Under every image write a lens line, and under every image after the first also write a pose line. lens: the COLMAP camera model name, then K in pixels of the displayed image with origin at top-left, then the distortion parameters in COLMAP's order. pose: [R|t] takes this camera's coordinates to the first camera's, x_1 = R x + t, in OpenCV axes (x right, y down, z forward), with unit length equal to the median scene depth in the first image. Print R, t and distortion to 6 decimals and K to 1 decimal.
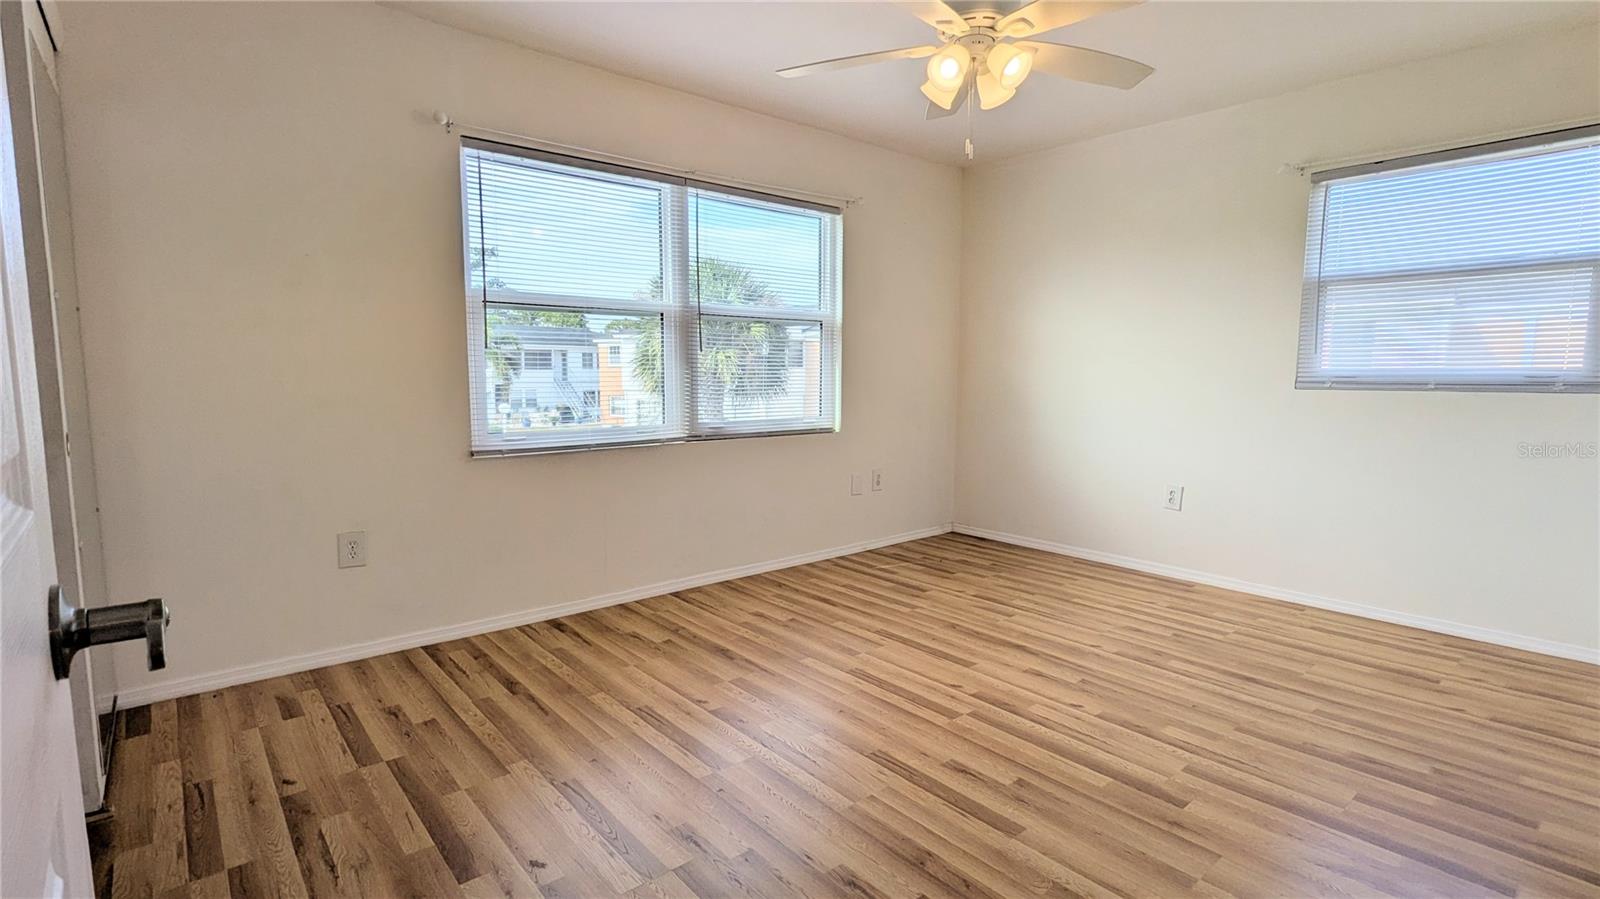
lens RADIAL K [[759.8, 0, 801.3], [0, 759.8, 451.2], [0, 0, 1]] dist [0.001587, 0.000879]
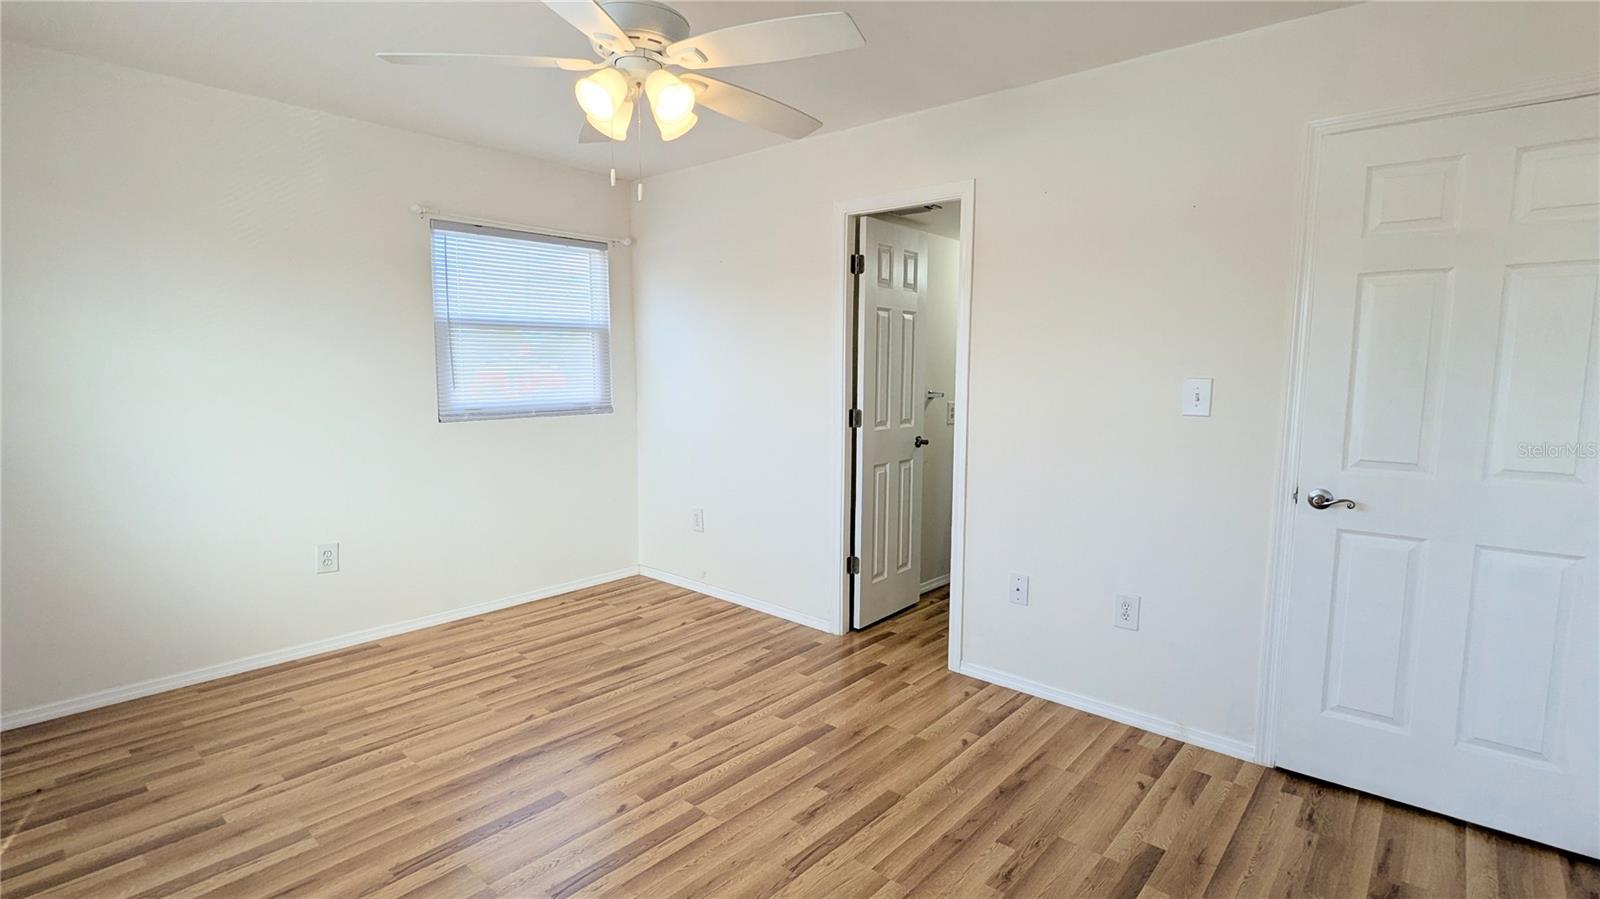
lens RADIAL K [[759.8, 0, 801.4], [0, 759.8, 447.2], [0, 0, 1]] dist [0.001587, 0.000879]
pose [[-0.145885, -0.112730, 0.982858, -0.517936], [0.096986, 0.987071, 0.127609, -0.150449], [-0.984536, 0.113940, -0.133066, 0.733046]]
